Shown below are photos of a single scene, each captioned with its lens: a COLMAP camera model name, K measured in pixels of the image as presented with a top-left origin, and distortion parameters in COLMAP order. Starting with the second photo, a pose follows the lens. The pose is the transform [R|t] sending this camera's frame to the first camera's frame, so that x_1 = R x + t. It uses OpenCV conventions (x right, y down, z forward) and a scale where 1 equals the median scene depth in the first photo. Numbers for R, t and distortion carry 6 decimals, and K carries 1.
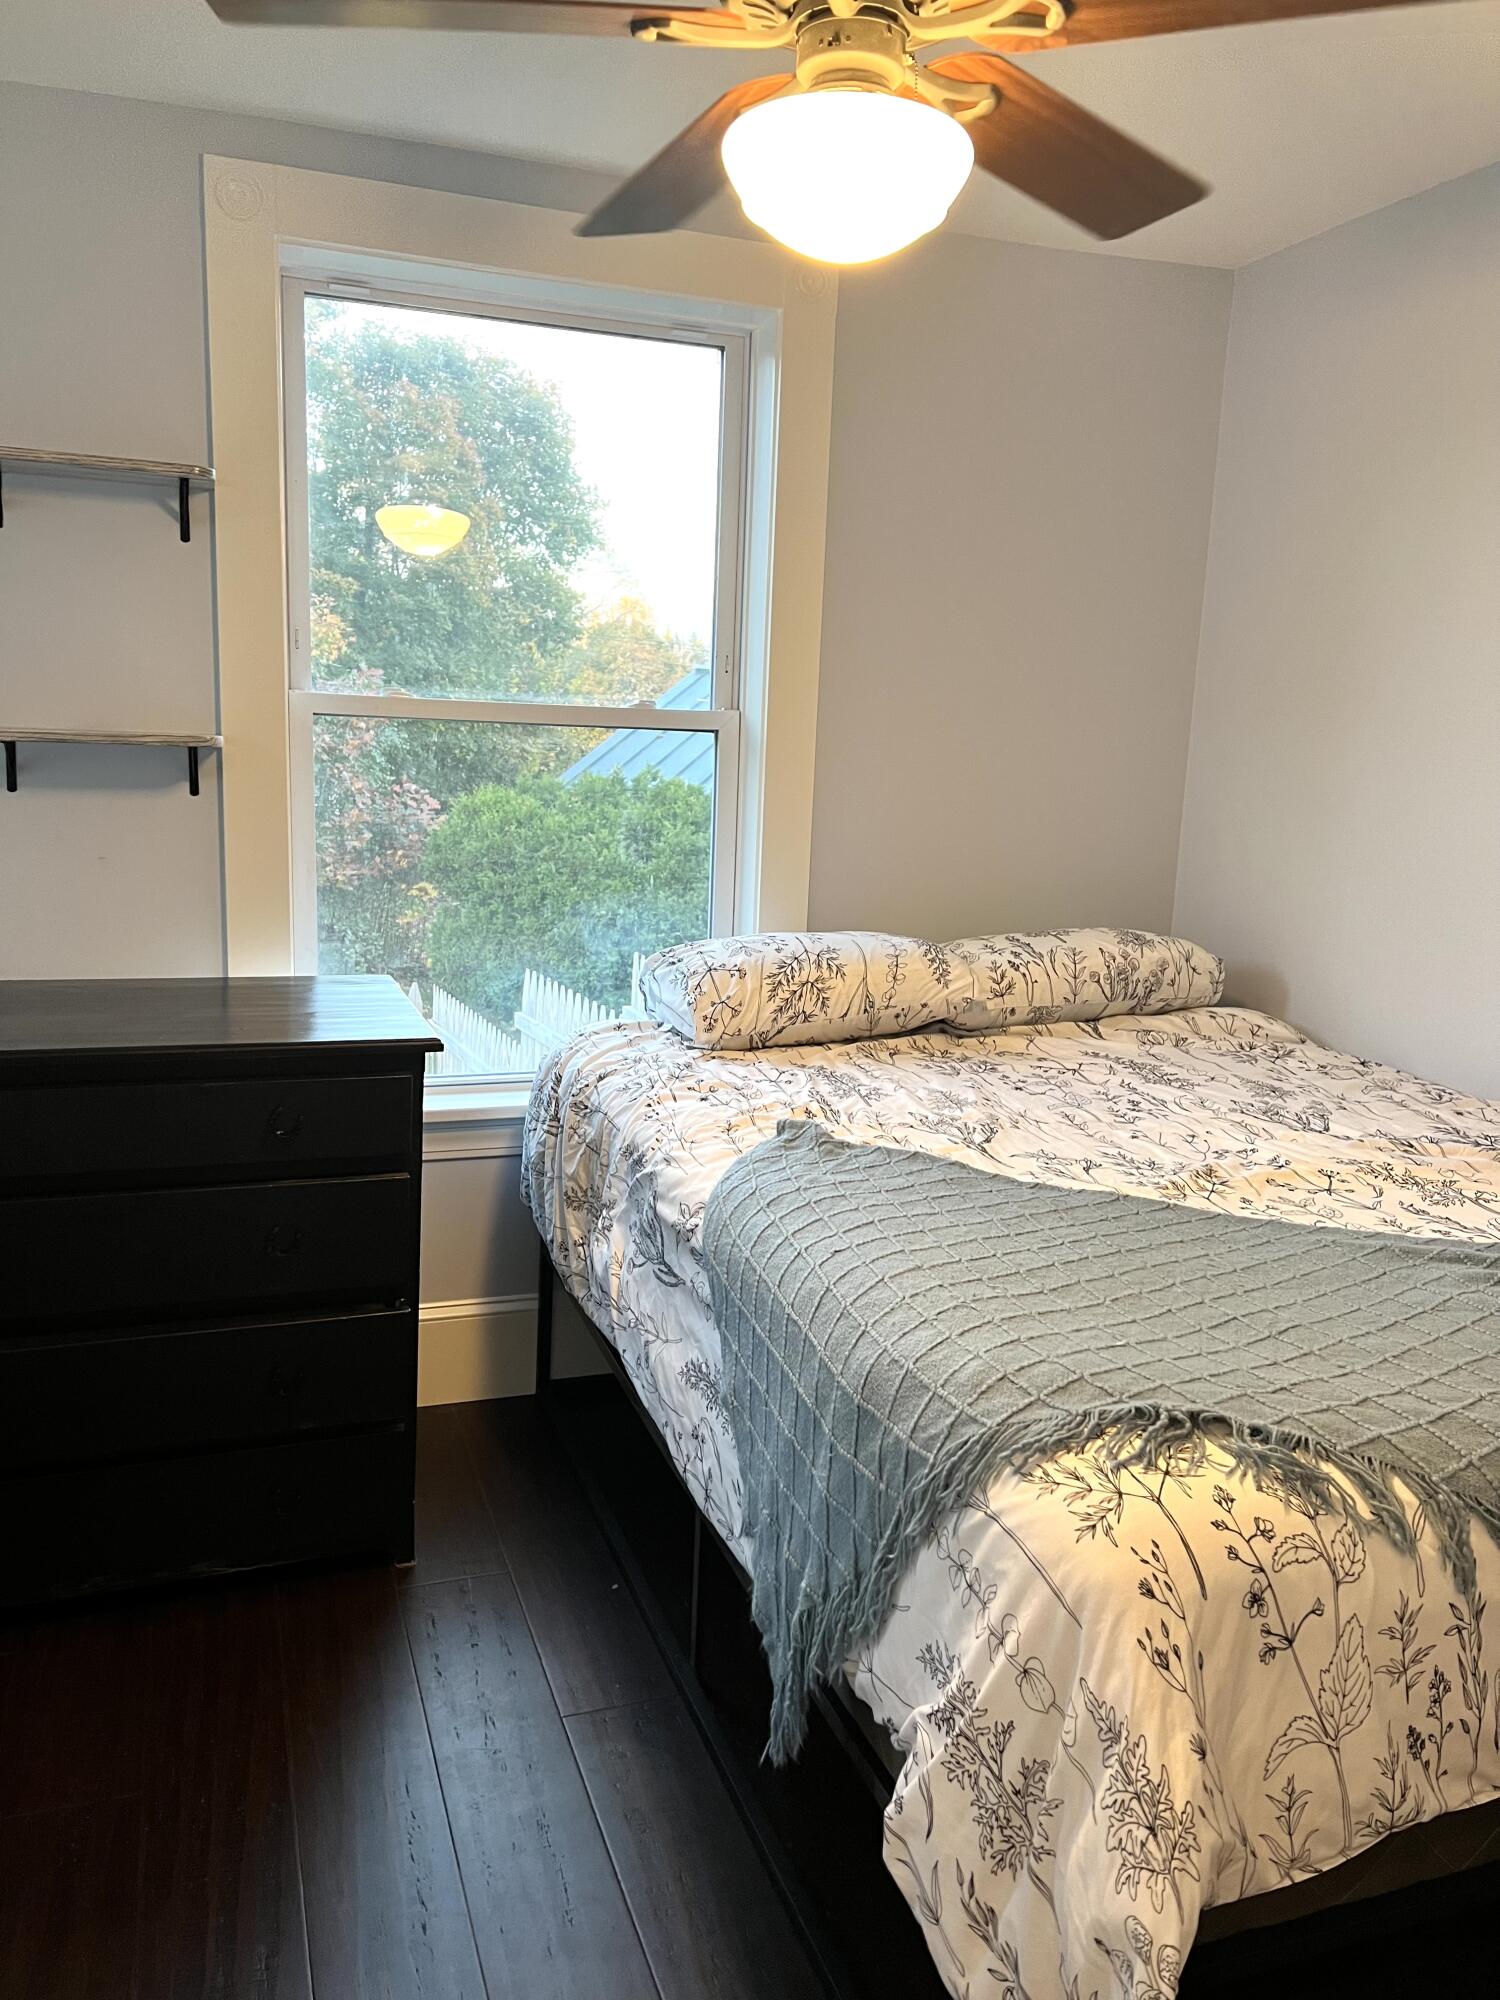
lens RADIAL K [[1492.0, 0, 750.0], [0, 1492.0, 1000.0], [0, 0, 1]] dist [0.001336, 0.000058]
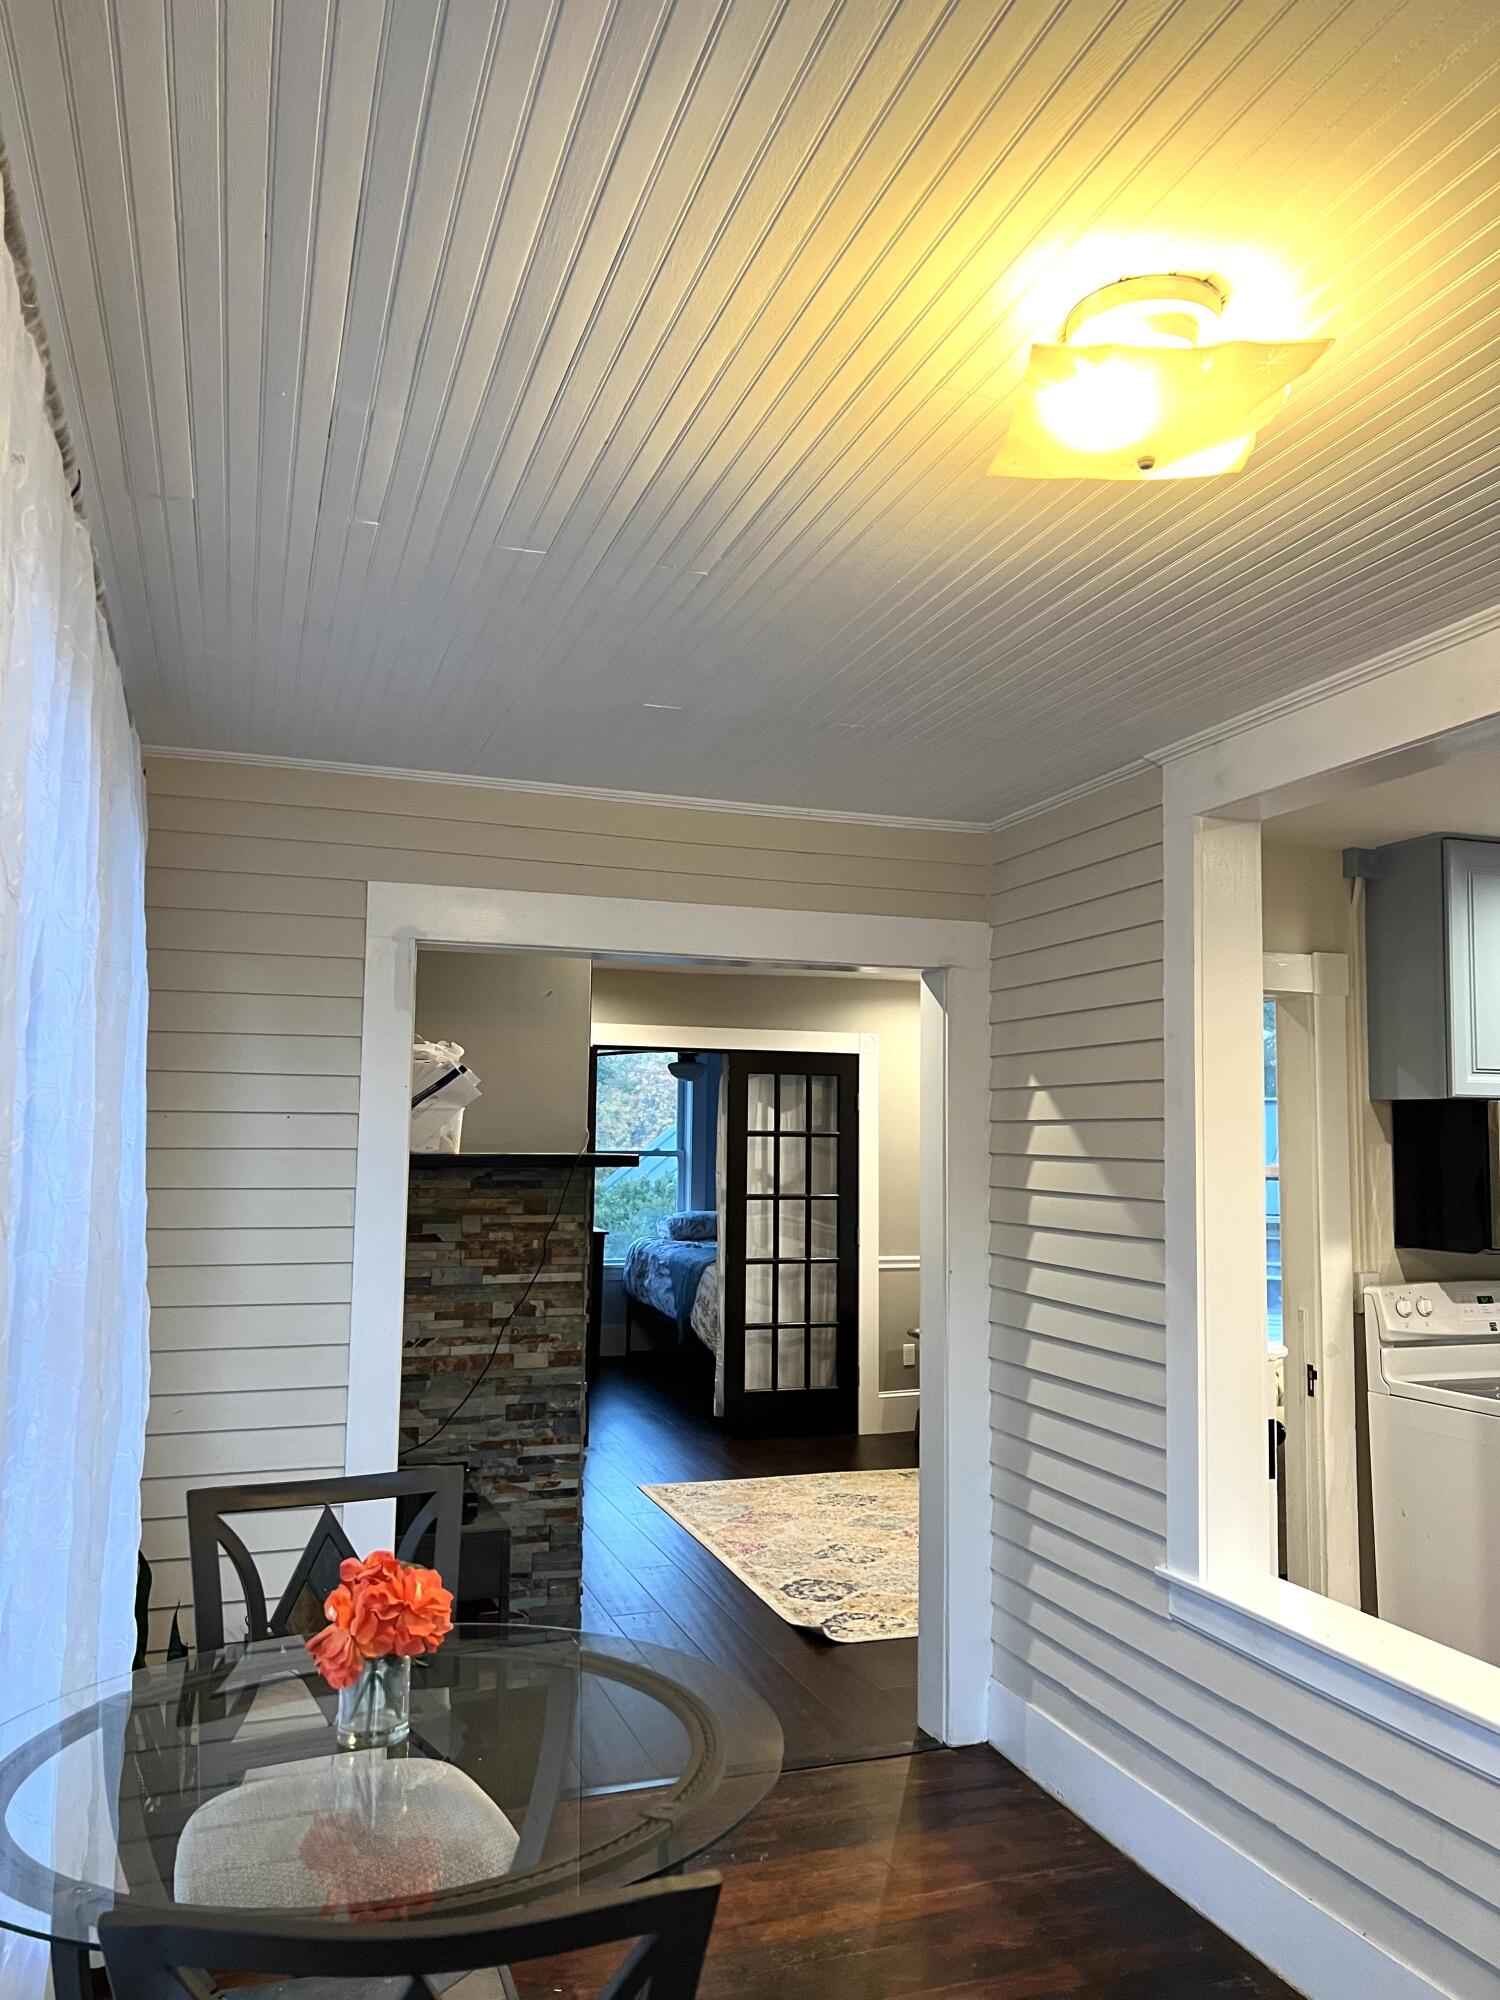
lens RADIAL K [[1492.0, 0, 750.0], [0, 1492.0, 1000.0], [0, 0, 1]] dist [0.001336, 0.000058]
pose [[0.999566, -0.026657, -0.012527, 0.036691], [0.022307, 0.962863, -0.269069, 0.075183], [0.019234, 0.268673, 0.963040, -0.448983]]
